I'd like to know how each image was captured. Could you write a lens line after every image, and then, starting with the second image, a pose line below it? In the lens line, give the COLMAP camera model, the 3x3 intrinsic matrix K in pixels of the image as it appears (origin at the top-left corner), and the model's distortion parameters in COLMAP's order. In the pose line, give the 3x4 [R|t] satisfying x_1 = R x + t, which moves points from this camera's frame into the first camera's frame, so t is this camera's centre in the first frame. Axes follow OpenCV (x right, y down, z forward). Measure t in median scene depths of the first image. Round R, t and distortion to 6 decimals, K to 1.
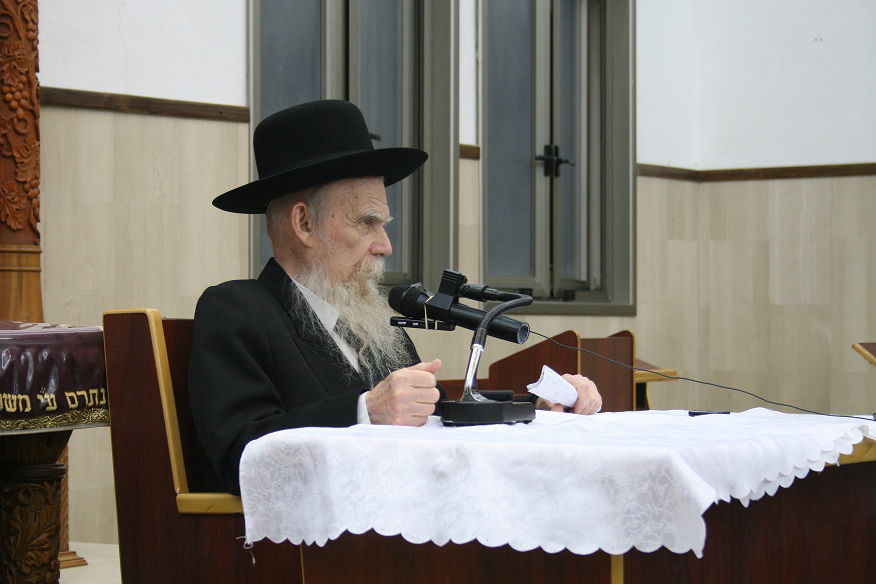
lens RADIAL K [[2092.1, 0, 438.0], [0, 2092.1, 292.0], [0, 0, 1]] dist [0.048083, 0.668776]
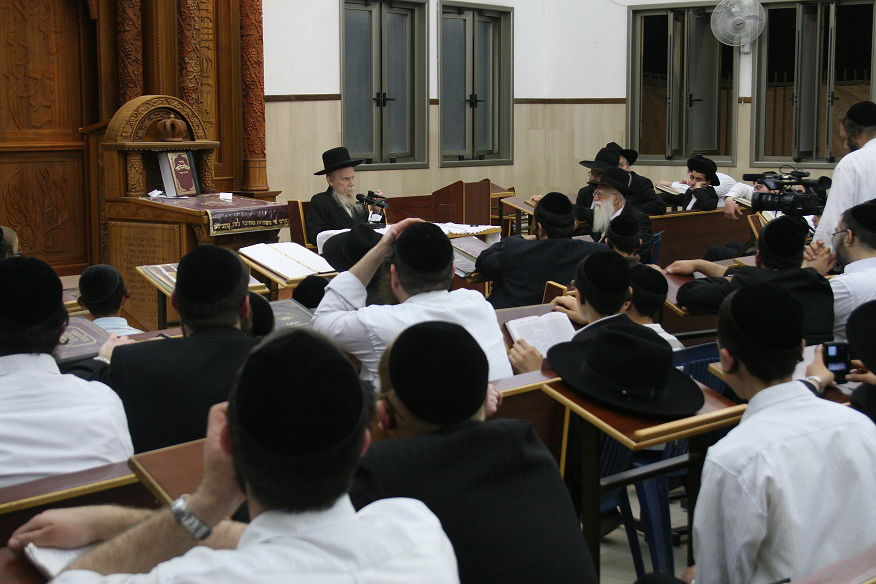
lens RADIAL K [[1469.6, 0, 438.0], [0, 1469.6, 292.0], [0, 0, 1]] dist [0.010217, 0.155243]
pose [[0.998419, 0.004427, -0.056028, 0.173029], [0.003162, 0.990890, 0.134638, -0.115194], [0.056114, -0.134602, 0.989310, -1.083264]]
